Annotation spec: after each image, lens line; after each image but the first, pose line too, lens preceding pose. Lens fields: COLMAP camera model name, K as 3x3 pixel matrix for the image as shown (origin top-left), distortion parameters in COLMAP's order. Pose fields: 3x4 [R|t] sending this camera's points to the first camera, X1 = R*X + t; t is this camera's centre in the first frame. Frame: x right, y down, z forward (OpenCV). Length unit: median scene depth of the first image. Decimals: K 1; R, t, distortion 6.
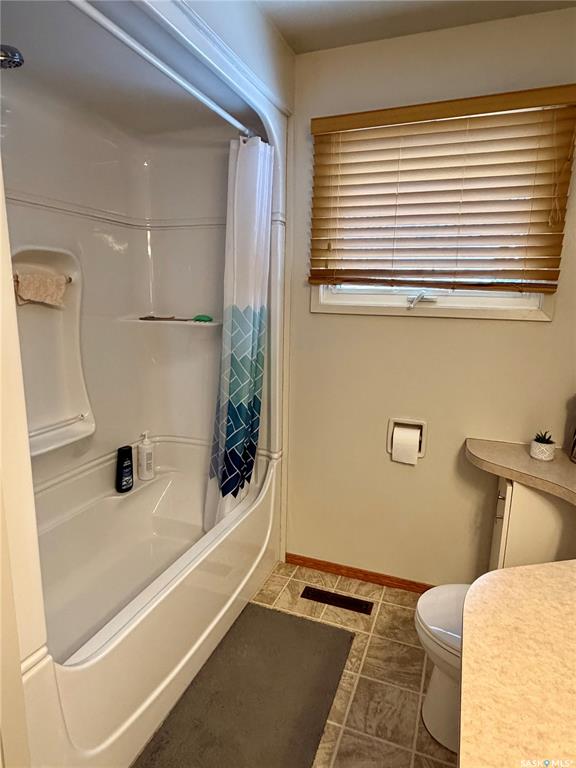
lens RADIAL K [[463.6, 0, 288.7], [0, 463.6, 380.9], [0, 0, 1]] dist [-0.001115, 0.002611]
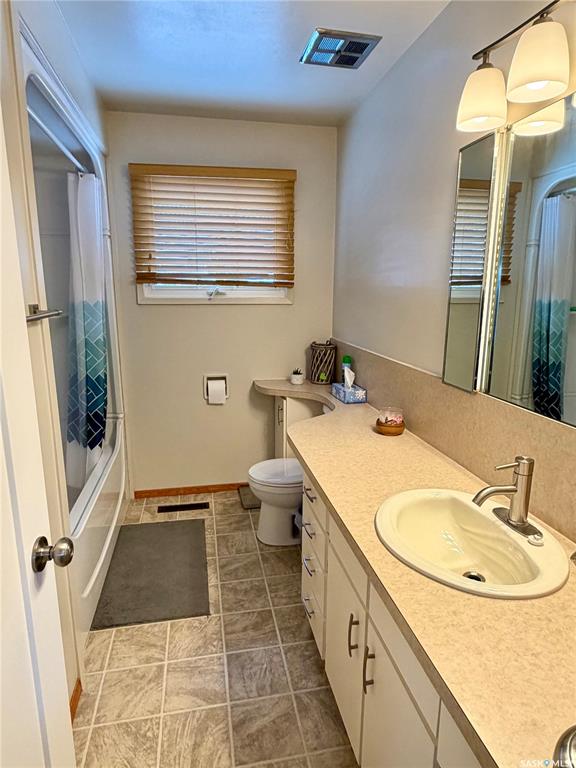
lens RADIAL K [[463.6, 0, 286.9], [0, 463.6, 384.0], [0, 0, 1]] dist [-0.001115, 0.002611]
pose [[0.845740, -0.124554, 0.518854, -0.331947], [0.112445, 0.992141, 0.054883, 0.059791], [-0.521612, 0.011926, 0.853099, -0.392504]]
